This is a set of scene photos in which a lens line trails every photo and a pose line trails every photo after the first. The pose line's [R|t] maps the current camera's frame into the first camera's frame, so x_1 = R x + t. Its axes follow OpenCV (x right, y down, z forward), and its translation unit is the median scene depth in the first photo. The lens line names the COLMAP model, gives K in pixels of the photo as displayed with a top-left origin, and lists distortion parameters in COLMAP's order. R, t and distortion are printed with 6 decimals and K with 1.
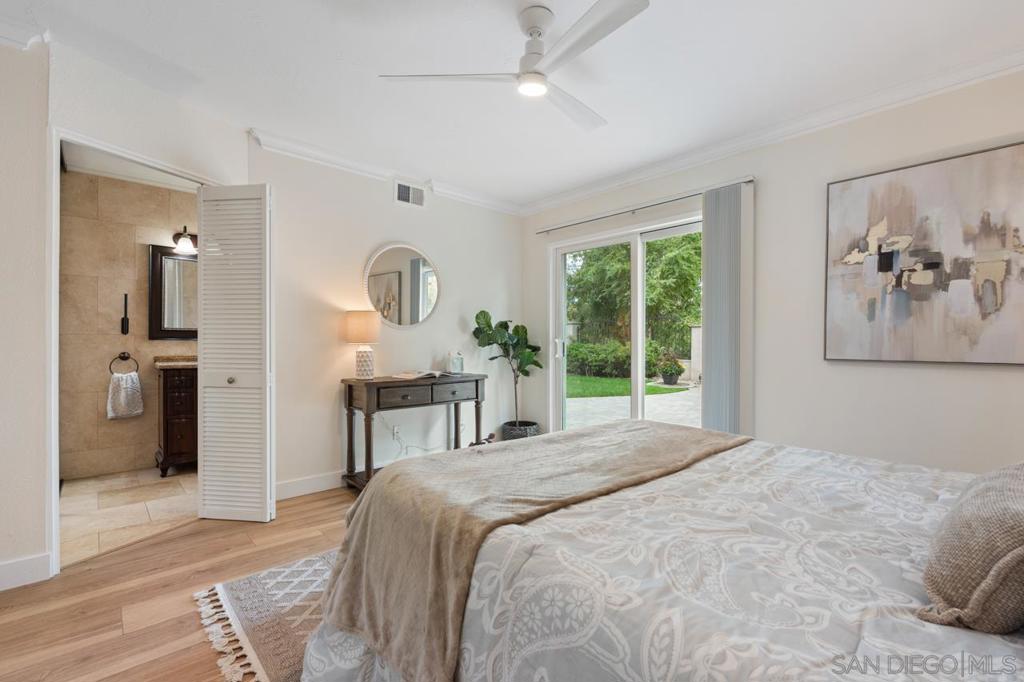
lens RADIAL K [[449.5, 0, 511.0], [0, 449.5, 341.3], [0, 0, 1]] dist [-0.004555, 0.000595]
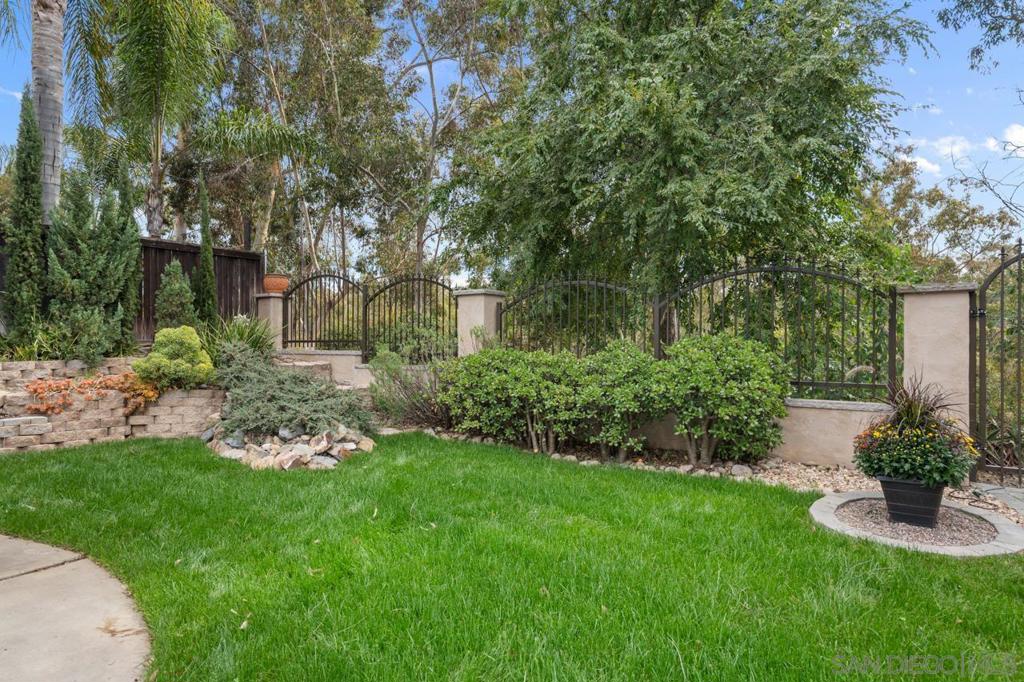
lens RADIAL K [[592.9, 0, 509.6], [0, 592.9, 343.3], [0, 0, 1]] dist [0.000976, -0.000406]
pose [[0.973262, -0.001488, 0.229693, 0.058557], [0.002016, 0.999996, -0.002064, 0.000952], [-0.229689, 0.002471, 0.973261, 0.634411]]
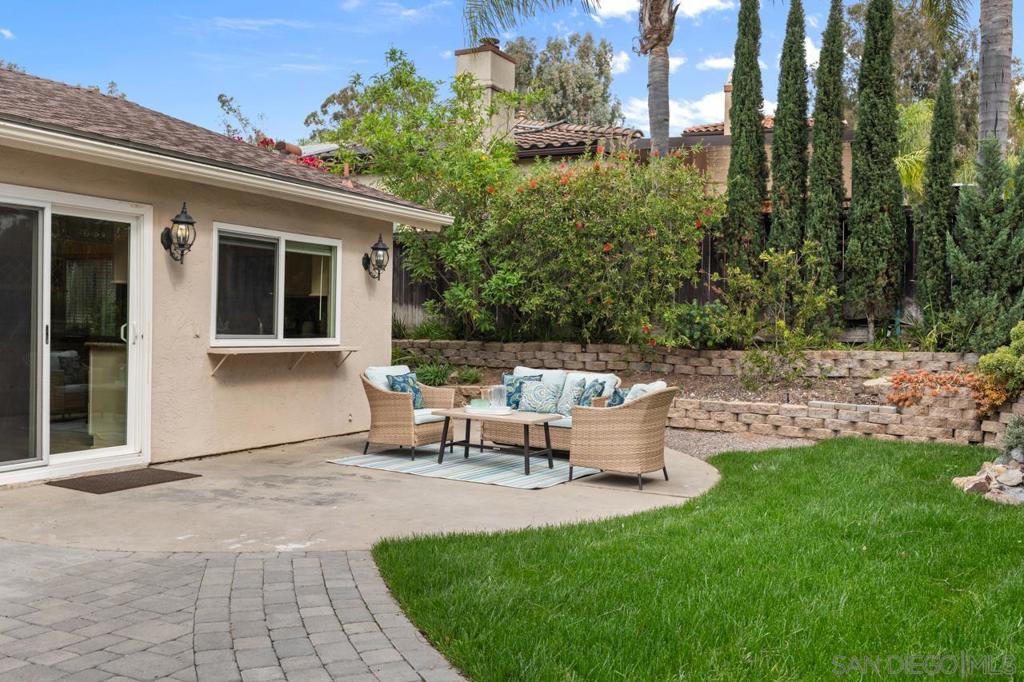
lens RADIAL K [[909.2, 0, 513.0], [0, 909.2, 334.9], [0, 0, 1]] dist [0.005027, 0.006520]
pose [[0.327616, 0.016156, -0.944673, 0.379351], [-0.020132, 0.999746, 0.010116, -0.000398], [0.944596, 0.015704, 0.327858, 0.662299]]
